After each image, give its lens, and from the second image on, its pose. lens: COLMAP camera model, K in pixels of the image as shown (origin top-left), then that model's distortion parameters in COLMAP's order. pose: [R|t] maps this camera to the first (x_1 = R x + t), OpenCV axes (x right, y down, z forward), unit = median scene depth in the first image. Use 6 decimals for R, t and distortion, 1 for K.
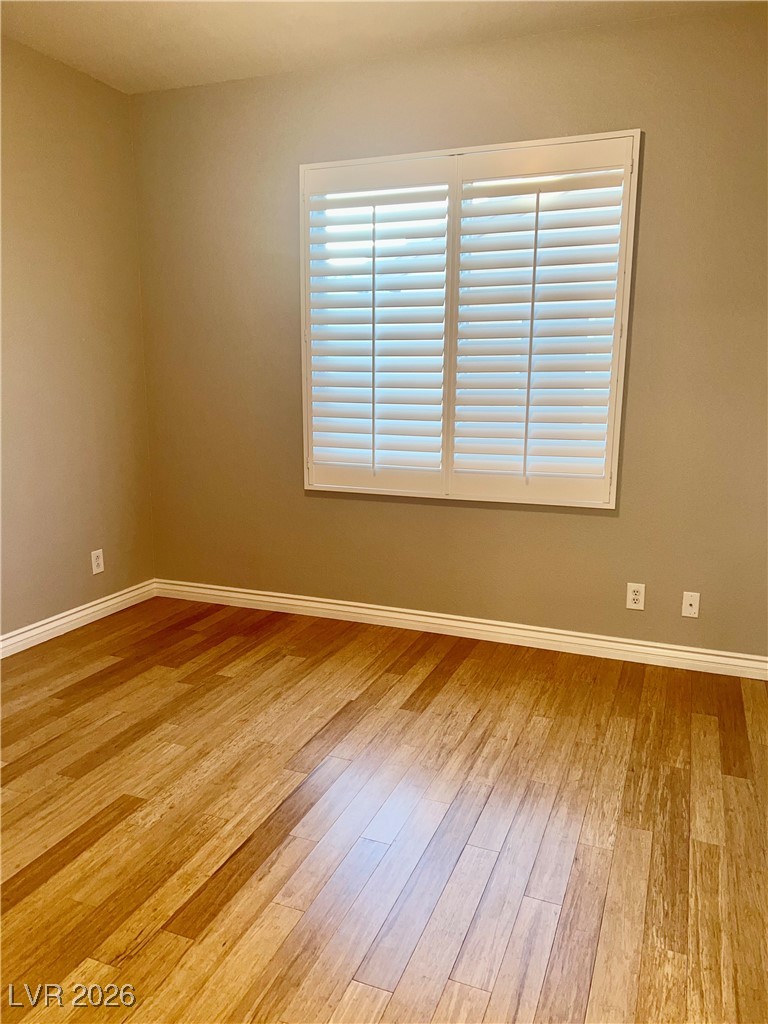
lens RADIAL K [[767.2, 0, 383.2], [0, 767.2, 512.1], [0, 0, 1]] dist [-0.010173, -0.017566]
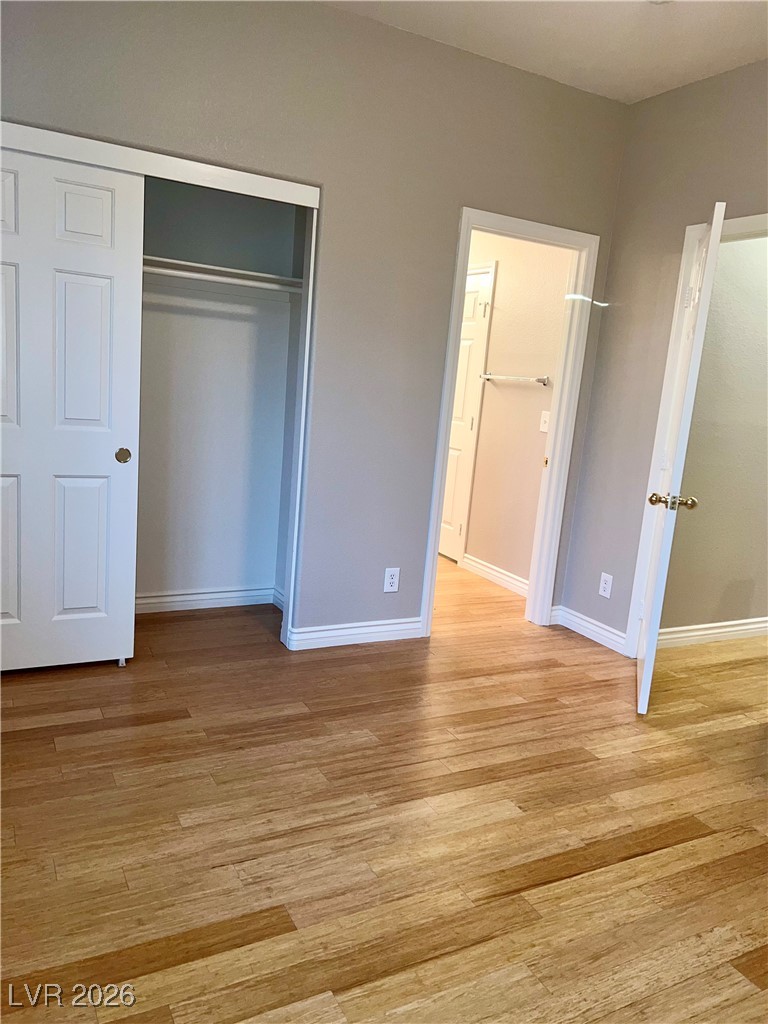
lens RADIAL K [[767.2, 0, 383.3], [0, 767.2, 513.0], [0, 0, 1]] dist [-0.010173, -0.017566]
pose [[-0.759617, -0.184681, 0.623599, -0.431544], [0.032289, 0.946944, 0.319772, -0.303178], [-0.649569, 0.263040, -0.713352, 1.634489]]
